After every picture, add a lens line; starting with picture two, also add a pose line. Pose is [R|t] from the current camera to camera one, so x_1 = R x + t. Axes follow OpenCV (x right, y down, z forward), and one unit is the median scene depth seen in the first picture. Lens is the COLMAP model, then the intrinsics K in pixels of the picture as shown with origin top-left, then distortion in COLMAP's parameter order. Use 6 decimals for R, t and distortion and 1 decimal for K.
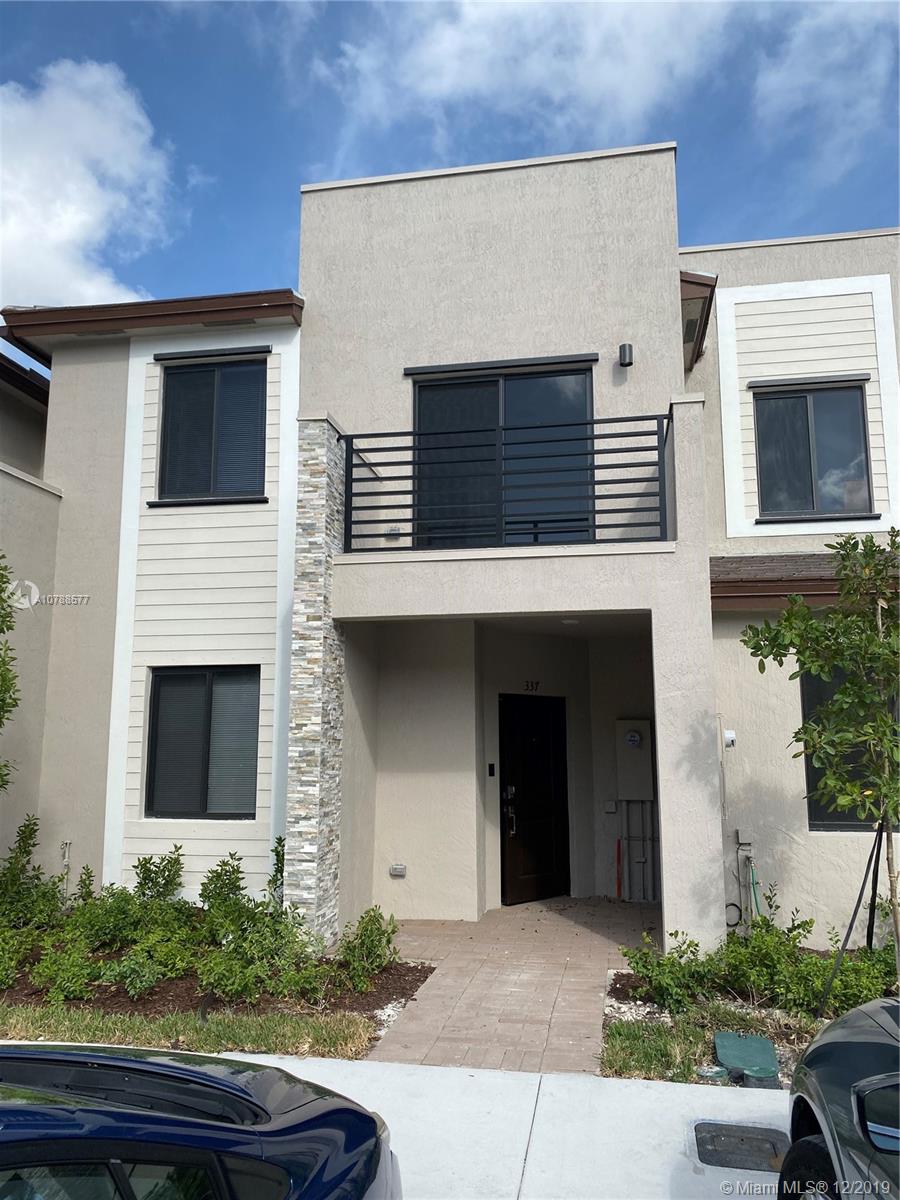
lens RADIAL K [[927.1, 0, 437.3], [0, 927.1, 567.9], [0, 0, 1]] dist [0.023862, -0.038512]
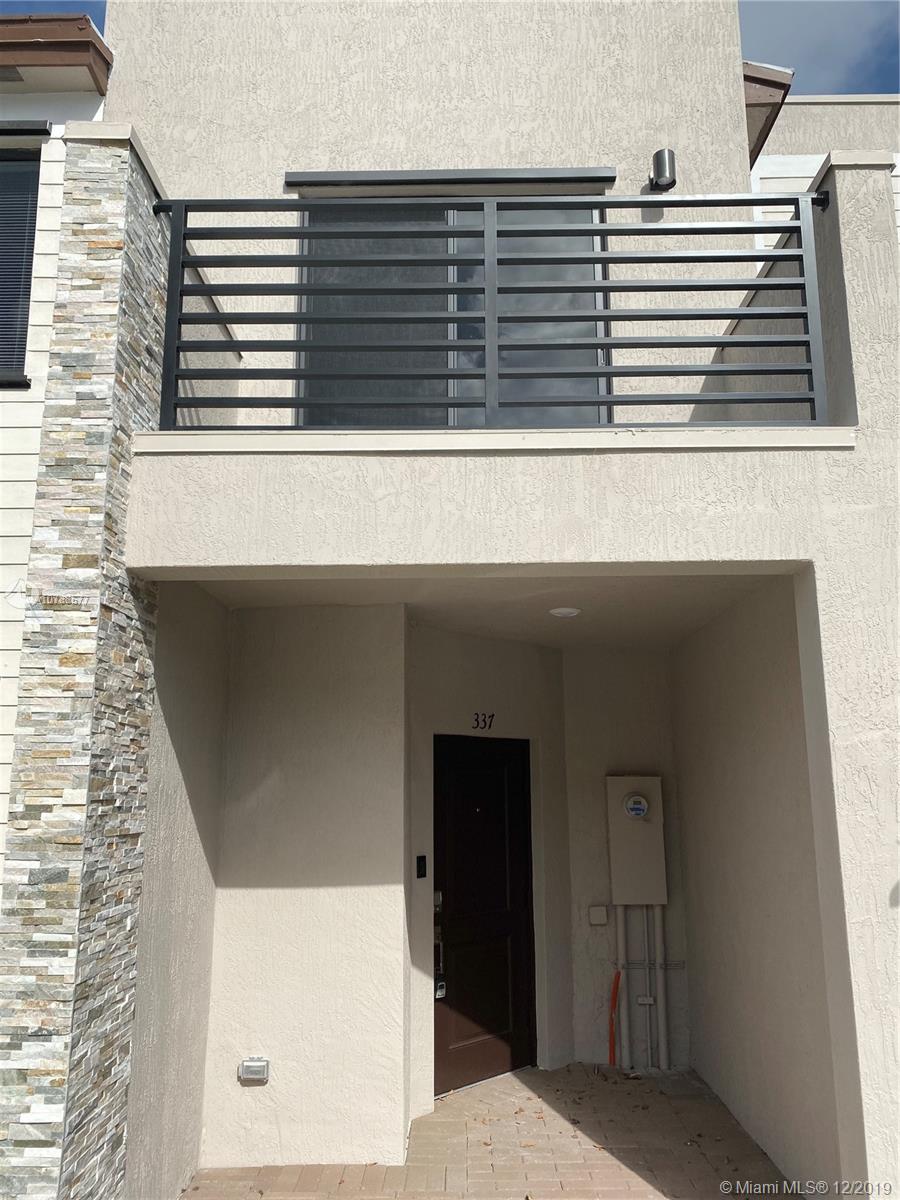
lens RADIAL K [[927.1, 0, 443.7], [0, 927.1, 593.7], [0, 0, 1]] dist [0.023862, -0.038512]
pose [[0.985575, 0.028034, 0.166900, -0.035426], [-0.025784, 0.999545, -0.015630, 0.068695], [-0.167262, 0.011101, 0.985850, 0.516437]]
